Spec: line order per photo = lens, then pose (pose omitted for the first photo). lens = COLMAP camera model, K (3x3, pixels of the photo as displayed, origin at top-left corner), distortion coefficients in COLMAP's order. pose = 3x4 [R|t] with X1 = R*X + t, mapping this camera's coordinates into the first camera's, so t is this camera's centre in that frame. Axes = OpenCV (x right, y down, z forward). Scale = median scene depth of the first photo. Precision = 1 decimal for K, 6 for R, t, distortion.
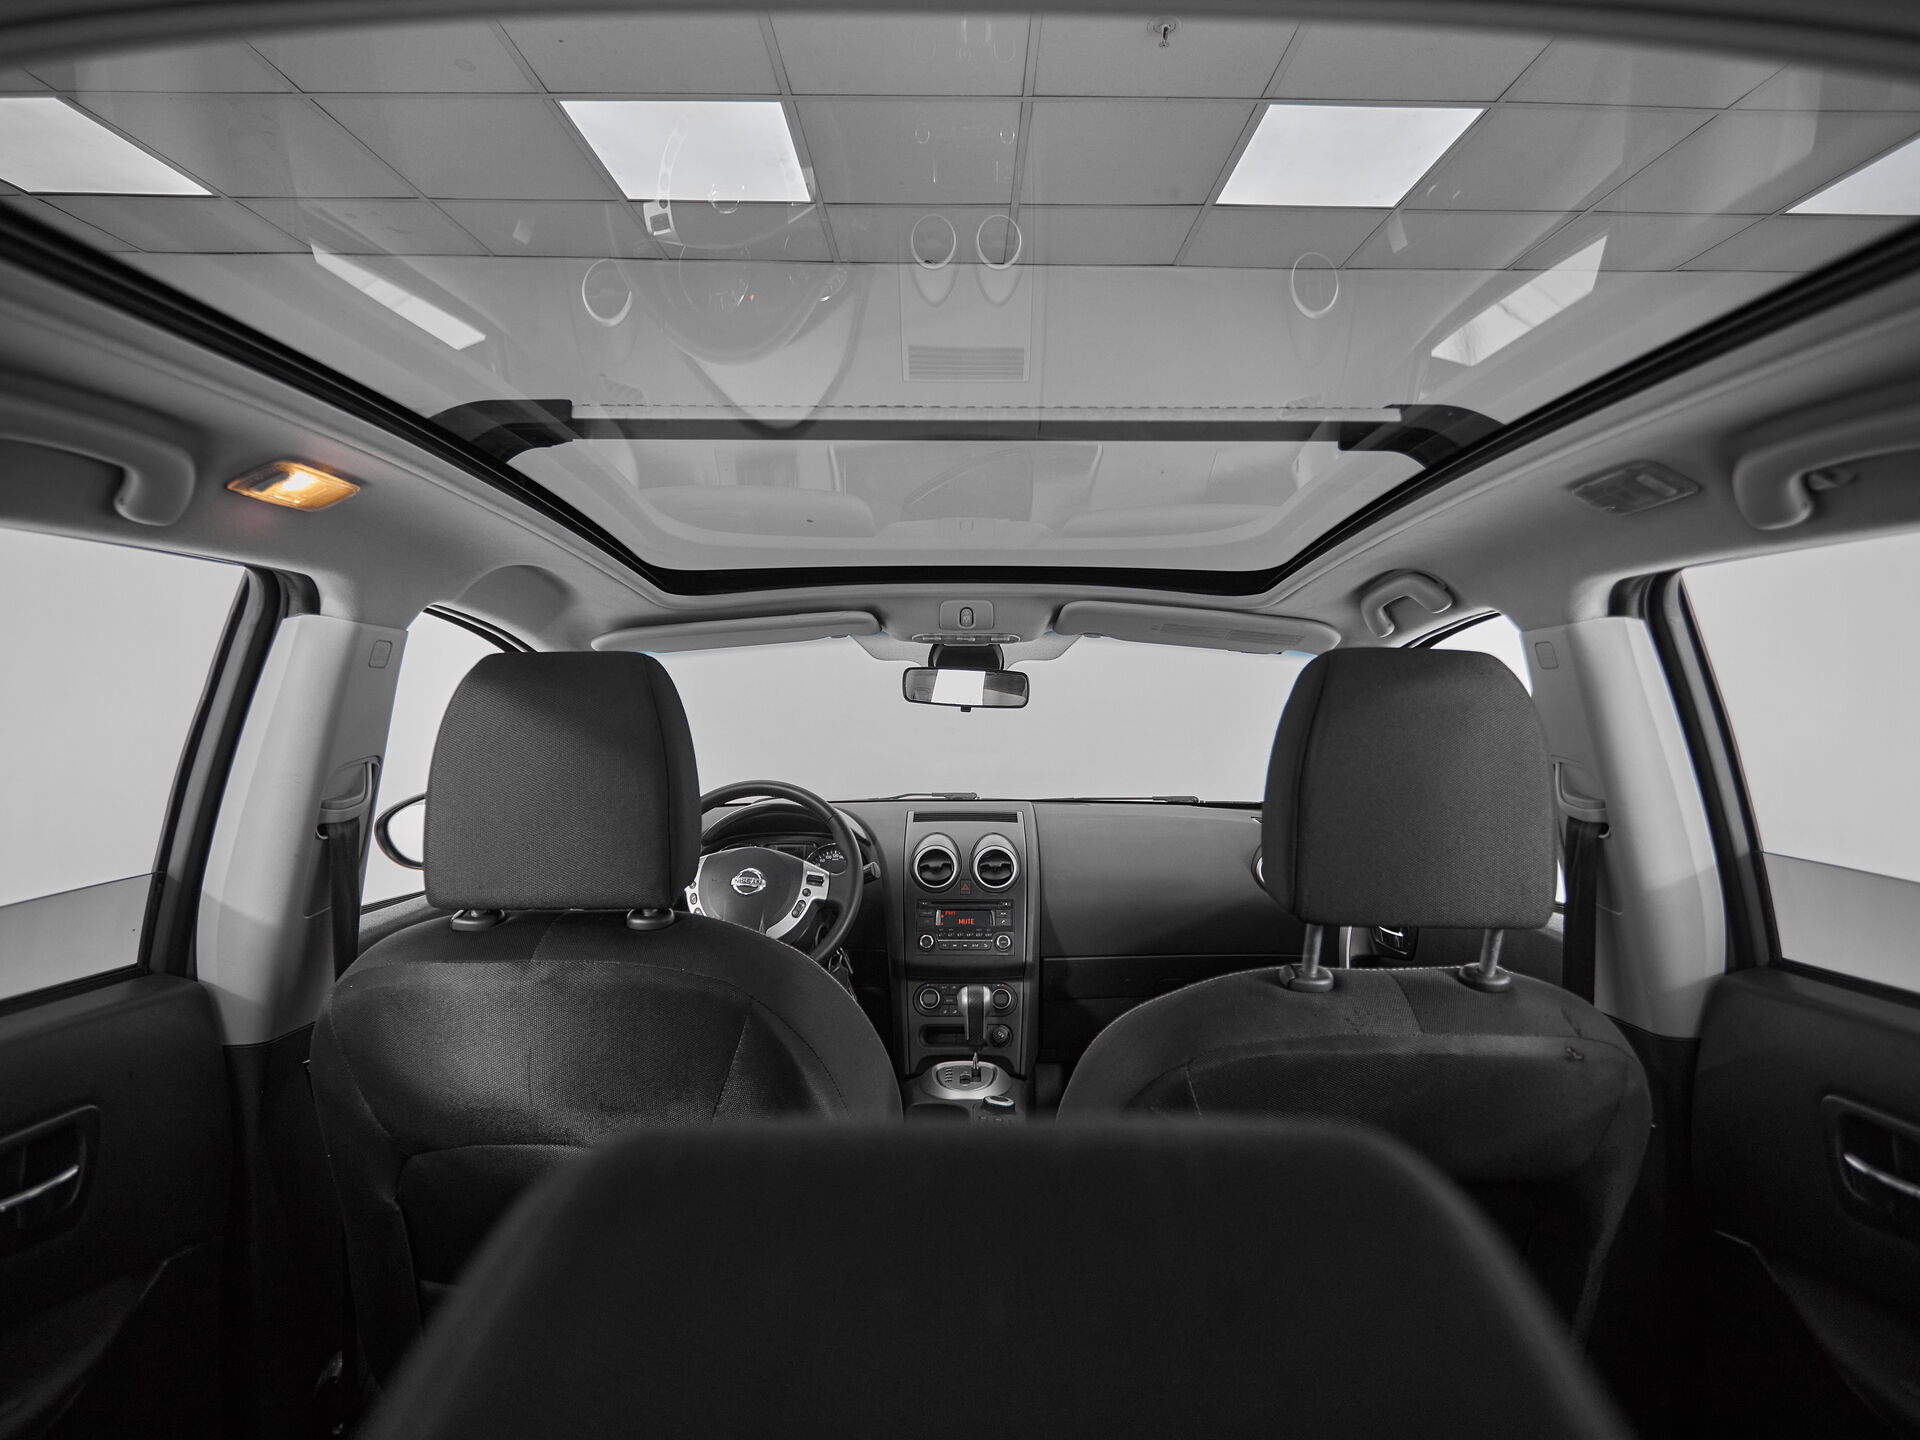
lens RADIAL K [[997.6, 0, 986.4], [0, 997.6, 731.9], [0, 0, 1]] dist [-0.008687, 0.001120]
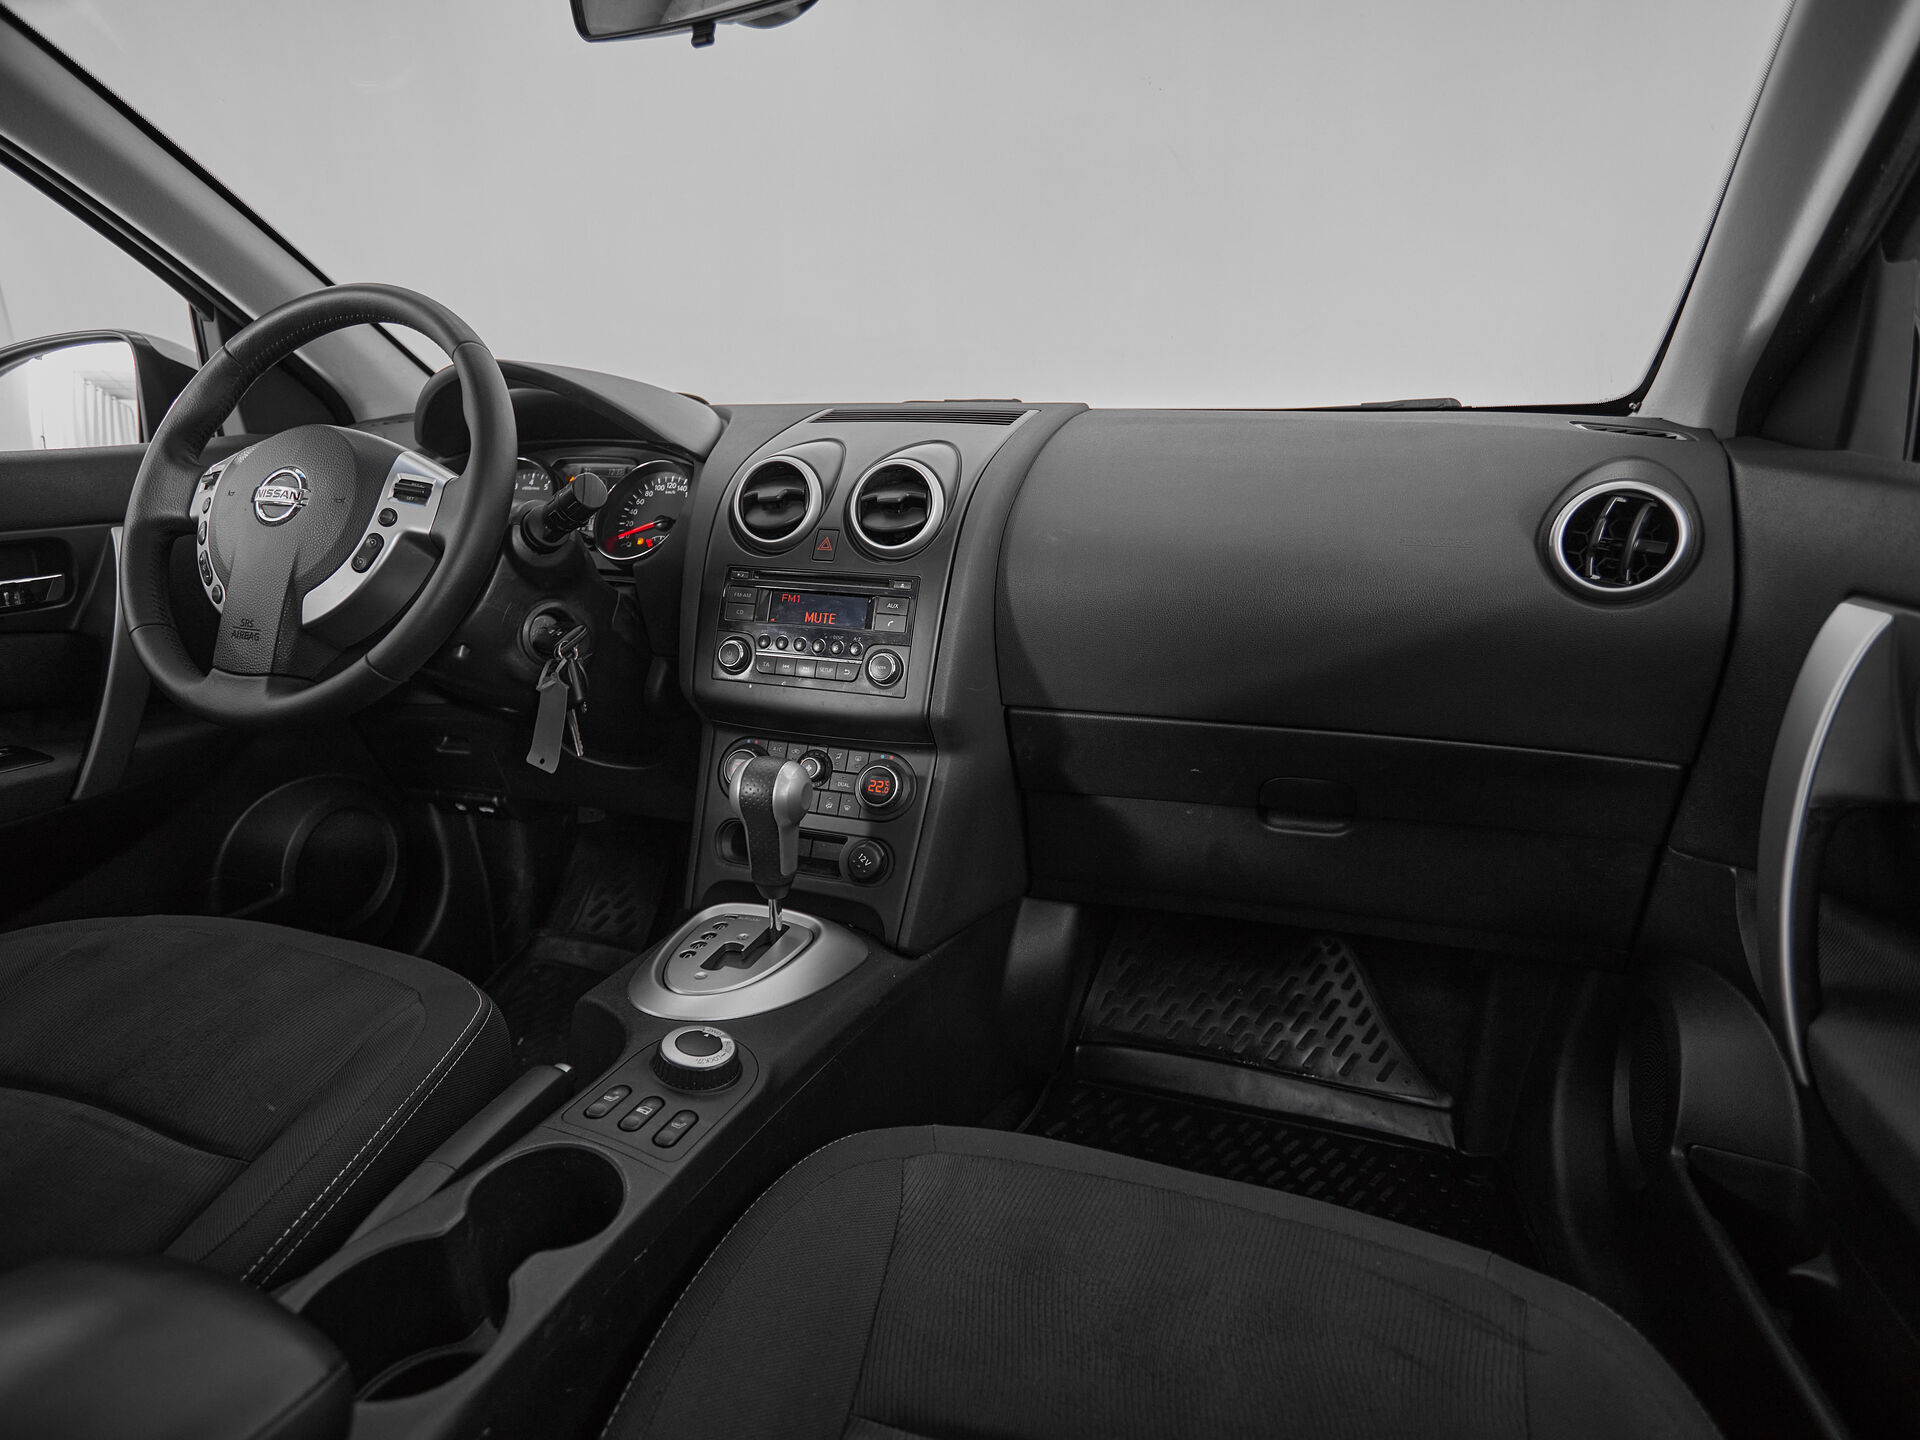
lens RADIAL K [[997.6, 0, 953.1], [0, 997.6, 722.2], [0, 0, 1]] dist [-0.008687, 0.001120]
pose [[0.944571, 0.098994, -0.313026, 0.189339], [-0.016678, 0.966694, 0.255390, 0.118316], [0.327883, -0.236013, 0.914763, 0.587921]]
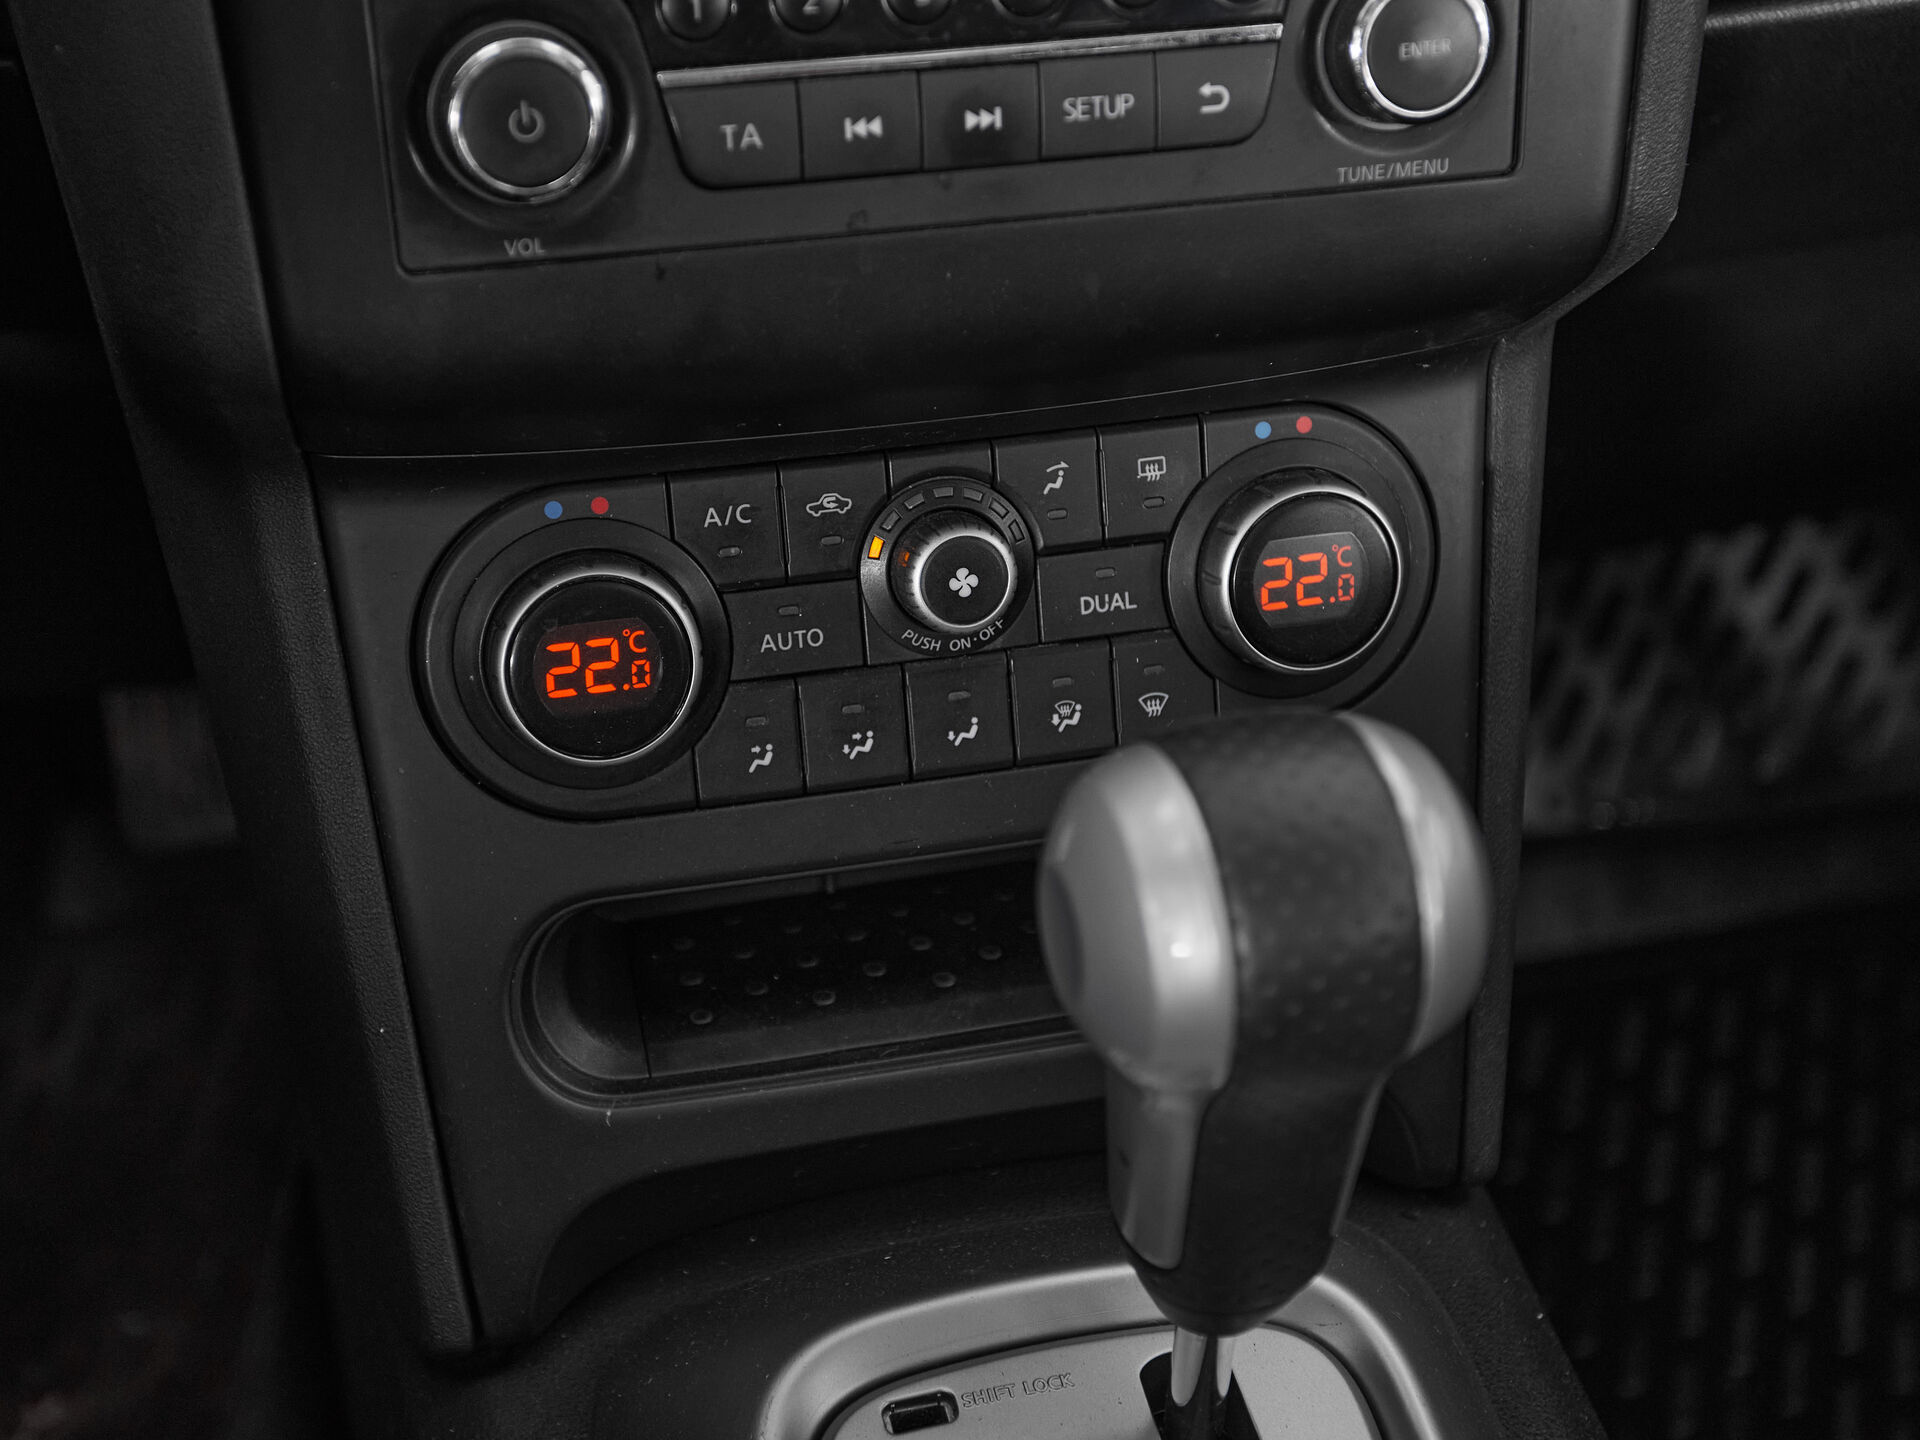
lens RADIAL K [[2646.5, 0, 857.6], [0, 2646.5, 732.1], [0, 0, 1]] dist [-0.019377, 0.000000]
pose [[0.979271, -0.115157, 0.166633, -0.074341], [-0.016025, 0.776038, 0.630483, 0.113270], [-0.201918, -0.620084, 0.758106, 0.794050]]
